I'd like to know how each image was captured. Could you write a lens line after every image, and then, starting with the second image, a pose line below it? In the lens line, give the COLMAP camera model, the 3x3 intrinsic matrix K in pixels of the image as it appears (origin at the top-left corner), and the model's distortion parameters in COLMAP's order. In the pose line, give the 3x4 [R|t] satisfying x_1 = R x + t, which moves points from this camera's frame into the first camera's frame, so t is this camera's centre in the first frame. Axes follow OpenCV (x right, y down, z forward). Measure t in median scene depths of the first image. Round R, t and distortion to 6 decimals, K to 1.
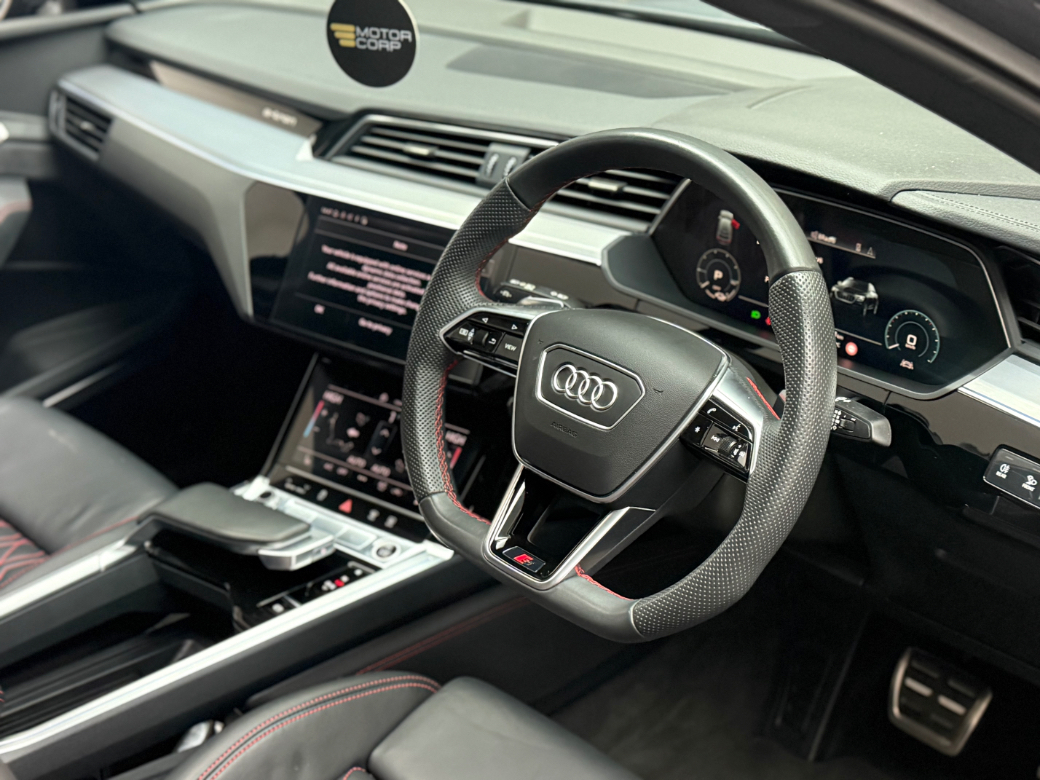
lens RADIAL K [[1444.1, 0, 518.5], [0, 1444.1, 388.9], [0, 0, 1]] dist [0.080578, 0.000000]
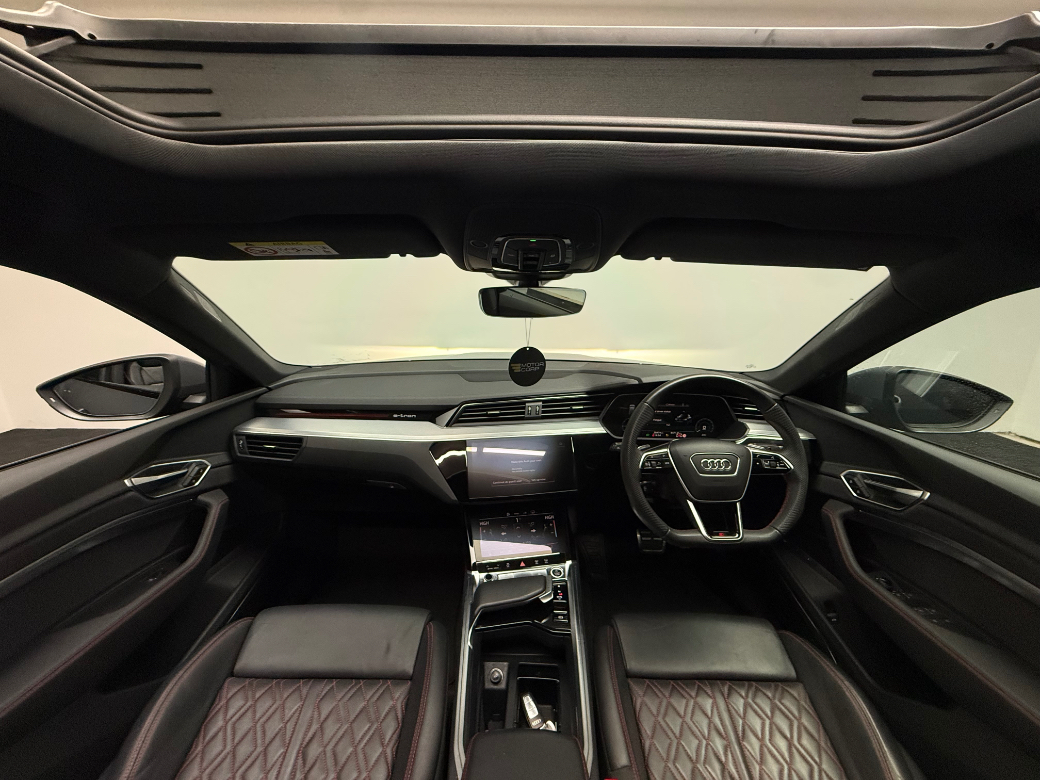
lens RADIAL K [[411.0, 0, 518.2], [0, 411.0, 381.5], [0, 0, 1]] dist [0.003186, 0.000039]
pose [[0.705140, -0.156232, 0.691642, -0.543383], [0.300516, 0.949335, -0.091940, -0.142421], [-0.642236, 0.272680, 0.716365, 0.460947]]
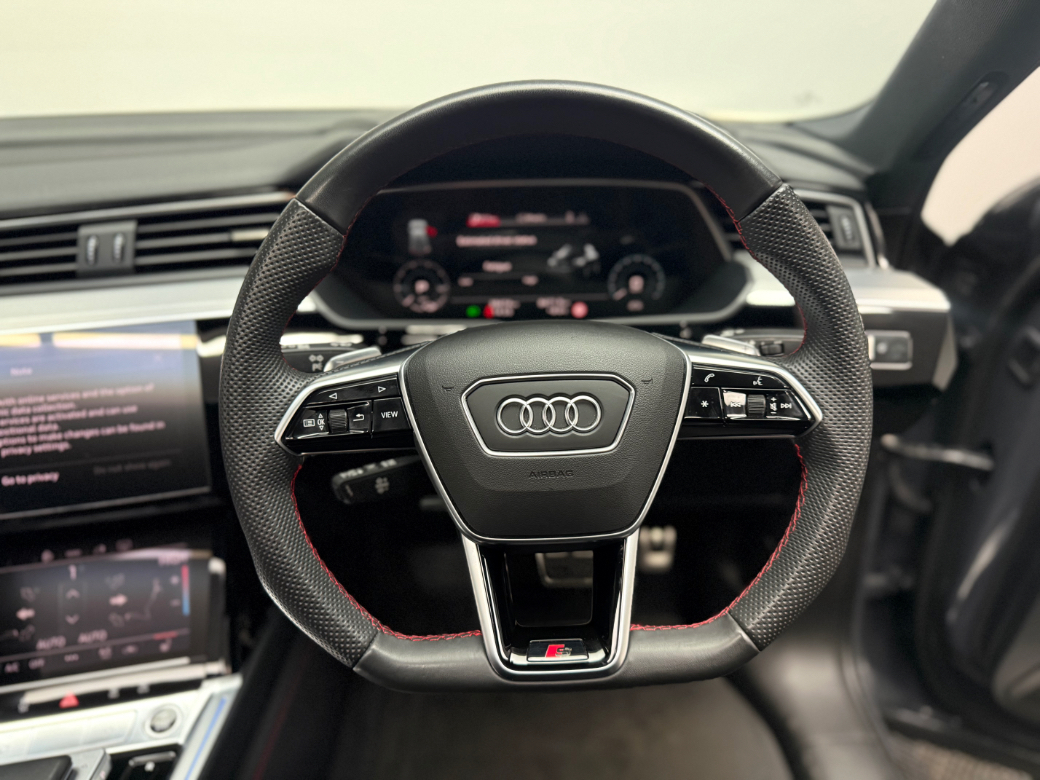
lens RADIAL K [[731.7, 0, 511.3], [0, 731.7, 390.3], [0, 0, 1]] dist [0.034476, -0.028344]
pose [[0.686722, -0.342998, 0.640910, -0.156749], [0.334600, 0.931873, 0.140196, -0.055749], [-0.645334, 0.118172, 0.754705, 0.519268]]
